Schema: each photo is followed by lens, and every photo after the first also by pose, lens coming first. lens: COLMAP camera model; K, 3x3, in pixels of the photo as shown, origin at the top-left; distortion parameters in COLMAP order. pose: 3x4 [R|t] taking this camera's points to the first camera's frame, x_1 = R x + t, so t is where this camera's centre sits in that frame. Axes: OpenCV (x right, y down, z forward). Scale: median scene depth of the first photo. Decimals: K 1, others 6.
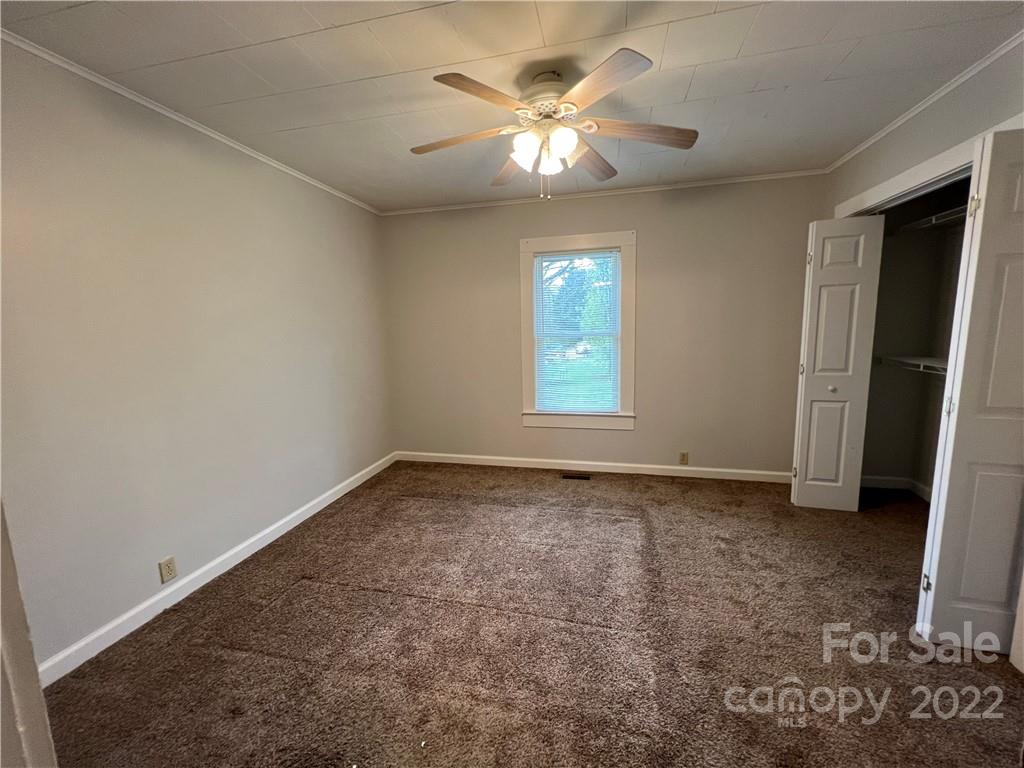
lens RADIAL K [[408.0, 0, 509.2], [0, 408.0, 382.0], [0, 0, 1]] dist [0.000481, -0.000113]
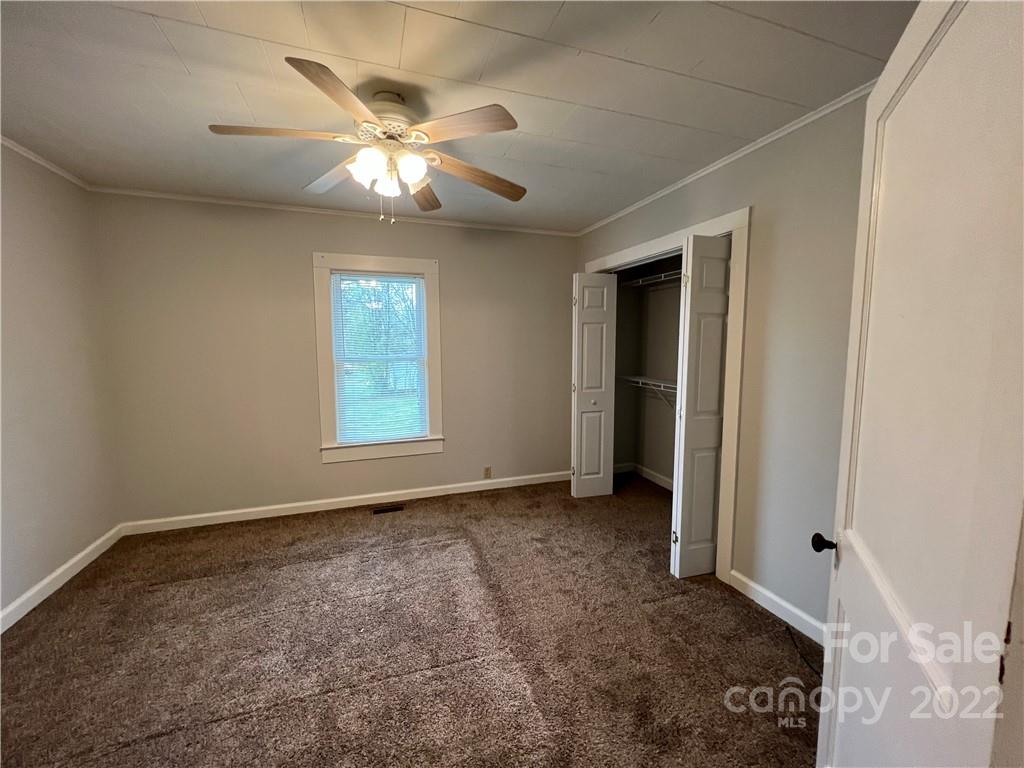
lens RADIAL K [[408.0, 0, 509.2], [0, 408.0, 382.0], [0, 0, 1]] dist [0.000481, -0.000113]
pose [[0.840547, -0.030151, 0.540899, -0.139012], [0.055492, 0.997990, -0.030604, -0.023362], [-0.538889, 0.055739, 0.840531, 0.054042]]
